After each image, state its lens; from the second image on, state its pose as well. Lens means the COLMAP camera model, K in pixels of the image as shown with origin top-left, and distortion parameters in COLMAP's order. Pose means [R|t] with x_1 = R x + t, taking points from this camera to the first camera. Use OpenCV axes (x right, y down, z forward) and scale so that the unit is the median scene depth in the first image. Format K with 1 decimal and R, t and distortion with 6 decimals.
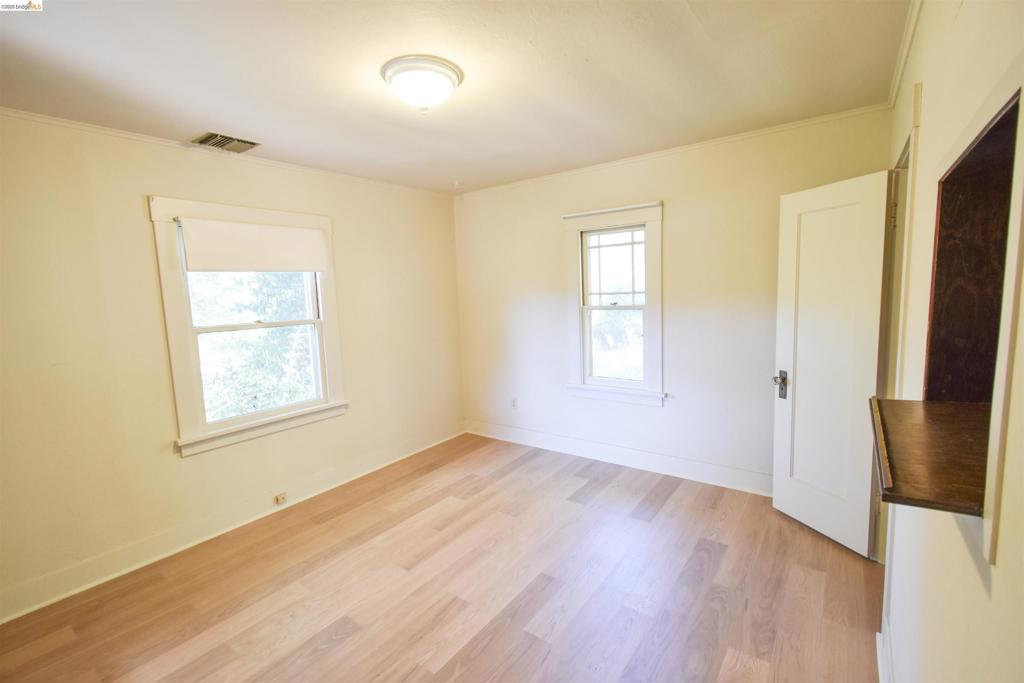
lens RADIAL K [[447.9, 0, 513.5], [0, 447.9, 339.2], [0, 0, 1]] dist [-0.000903, -0.000569]
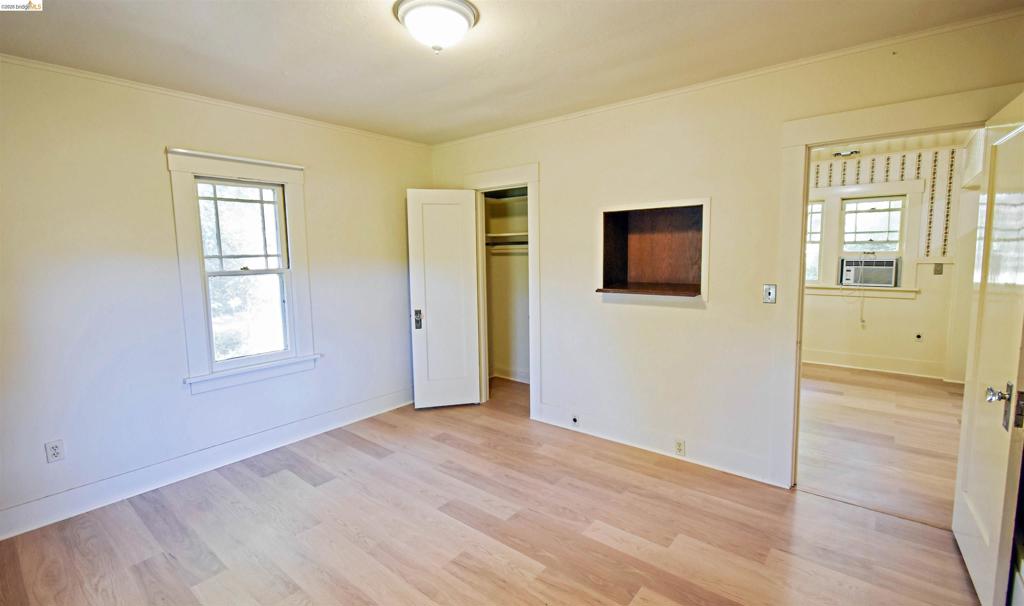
lens RADIAL K [[457.0, 0, 515.5], [0, 457.0, 299.9], [0, 0, 1]] dist [0.000027, 0.000411]
pose [[0.046010, -0.073388, 0.996242, -0.804667], [0.120931, 0.990372, 0.067370, -0.020318], [-0.991594, 0.117377, 0.054442, 0.570341]]
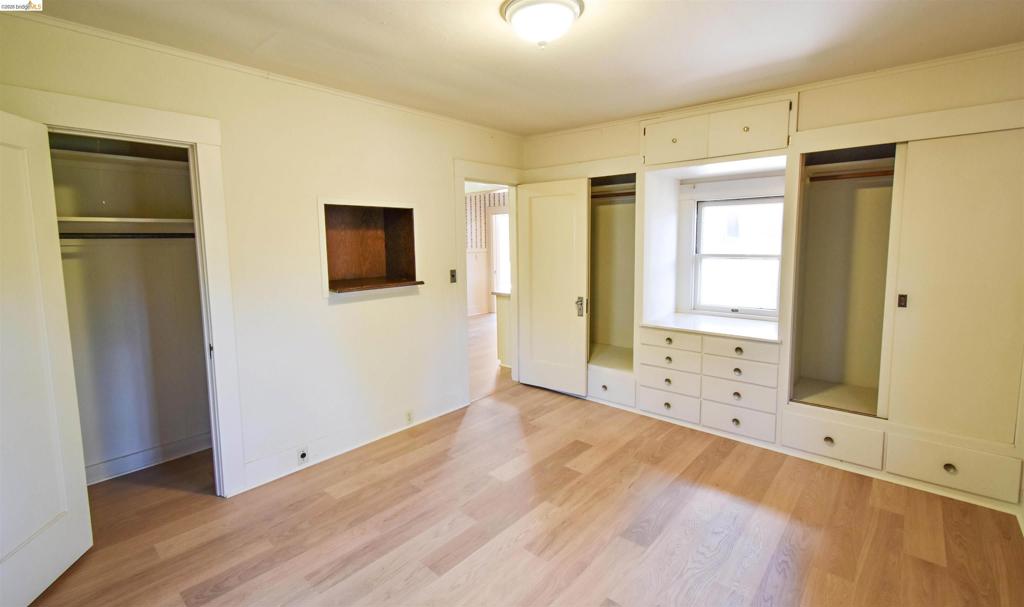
lens RADIAL K [[457.5, 0, 514.3], [0, 457.5, 287.1], [0, 0, 1]] dist [0.001772, 0.000322]
pose [[-0.996245, 0.037470, 0.078051, -0.132662], [0.052864, 0.977199, 0.205639, -0.141428], [-0.068566, 0.208993, -0.975510, 1.402626]]
